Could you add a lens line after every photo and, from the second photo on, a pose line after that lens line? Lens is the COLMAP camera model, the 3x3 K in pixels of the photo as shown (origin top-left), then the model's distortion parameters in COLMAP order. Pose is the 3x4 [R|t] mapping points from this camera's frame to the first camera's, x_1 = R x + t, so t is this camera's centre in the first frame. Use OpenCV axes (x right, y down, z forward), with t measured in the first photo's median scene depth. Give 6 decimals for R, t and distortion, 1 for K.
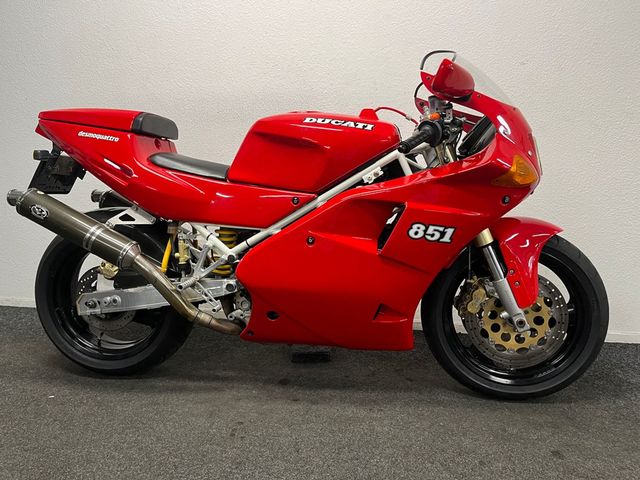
lens RADIAL K [[482.4, 0, 316.5], [0, 482.4, 235.2], [0, 0, 1]] dist [0.082910, -0.108937]
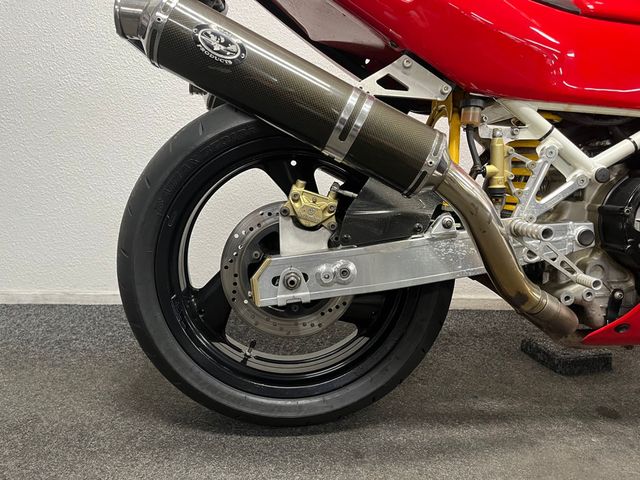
lens RADIAL K [[482.4, 0, 316.5], [0, 482.4, 235.2], [0, 0, 1]] dist [0.082910, -0.108937]
pose [[0.977872, -0.013961, 0.208737, -0.554218], [0.010175, 0.999764, 0.019197, 0.094333], [-0.208956, -0.016649, 0.977783, 0.582436]]
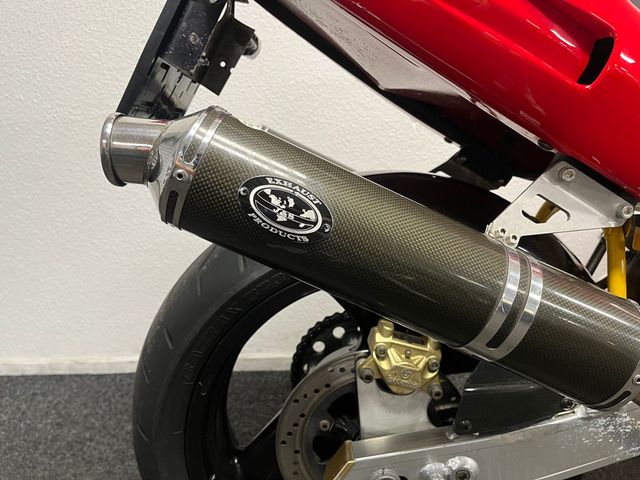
lens RADIAL K [[486.8, 0, 320.0], [0, 486.8, 240.0], [0, 0, 1]] dist [0.076591, -0.121258]
pose [[0.980267, -0.065479, 0.186517, -0.573337], [0.044131, 0.992222, 0.116392, -0.057283], [-0.192688, -0.105864, 0.975533, 0.751576]]
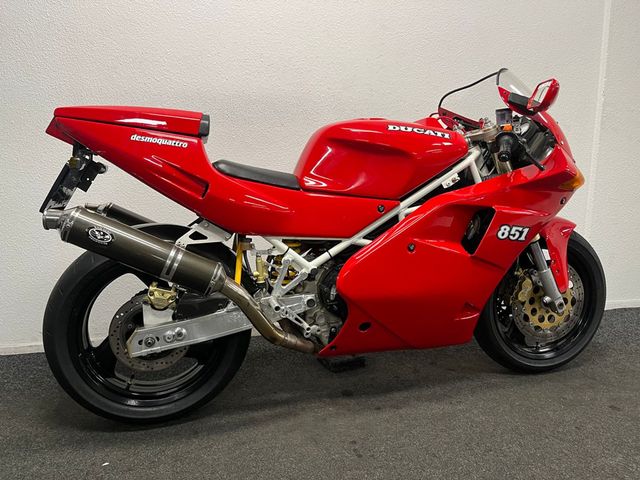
lens RADIAL K [[482.4, 0, 316.5], [0, 482.4, 235.2], [0, 0, 1]] dist [0.082910, -0.108937]
pose [[0.922016, -0.060513, 0.382392, -0.526824], [0.058870, 0.998137, 0.016009, -0.038617], [-0.382649, 0.007751, 0.923861, 0.128070]]
